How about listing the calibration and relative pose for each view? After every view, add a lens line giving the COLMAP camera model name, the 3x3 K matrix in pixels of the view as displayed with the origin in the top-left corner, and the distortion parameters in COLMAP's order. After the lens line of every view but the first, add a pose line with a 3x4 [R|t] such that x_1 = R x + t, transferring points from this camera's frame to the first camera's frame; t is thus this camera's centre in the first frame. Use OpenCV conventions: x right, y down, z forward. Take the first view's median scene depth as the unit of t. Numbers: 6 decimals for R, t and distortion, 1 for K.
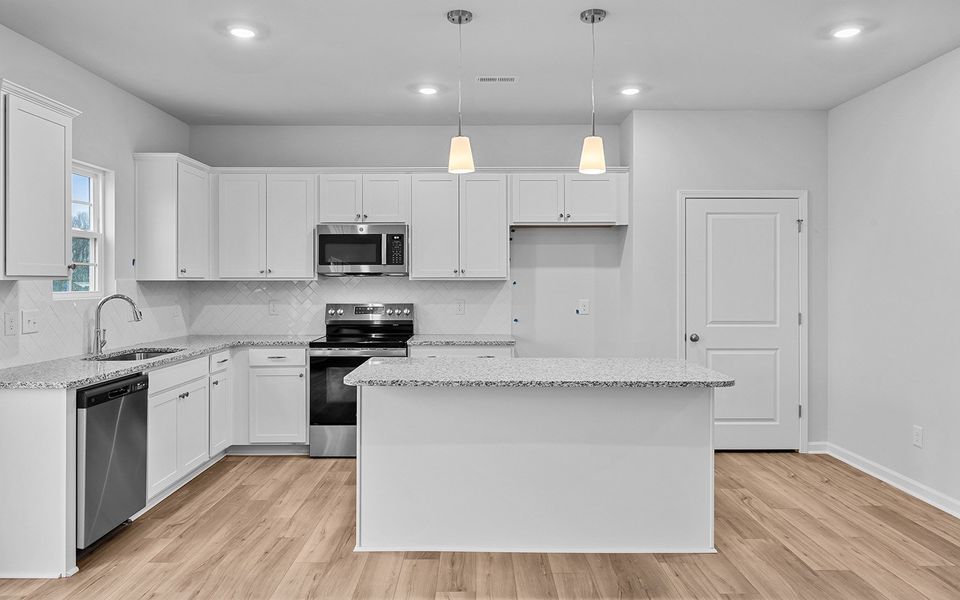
lens RADIAL K [[649.6, 0, 480.2], [0, 649.6, 278.8], [0, 0, 1]] dist [-0.006384, 0.009981]
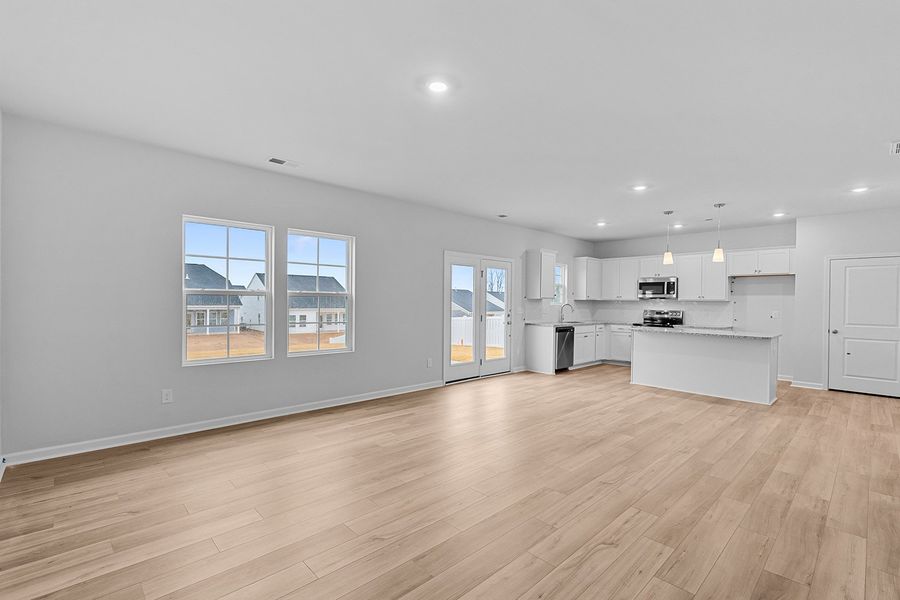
lens RADIAL K [[405.7, 0, 454.7], [0, 405.7, 305.0], [0, 0, 1]] dist [-0.004329, -0.000462]
pose [[0.692971, 0.015973, -0.720789, 0.423355], [-0.010893, 0.999872, 0.011685, 0.010204], [0.720883, -0.000246, 0.693056, -0.670862]]
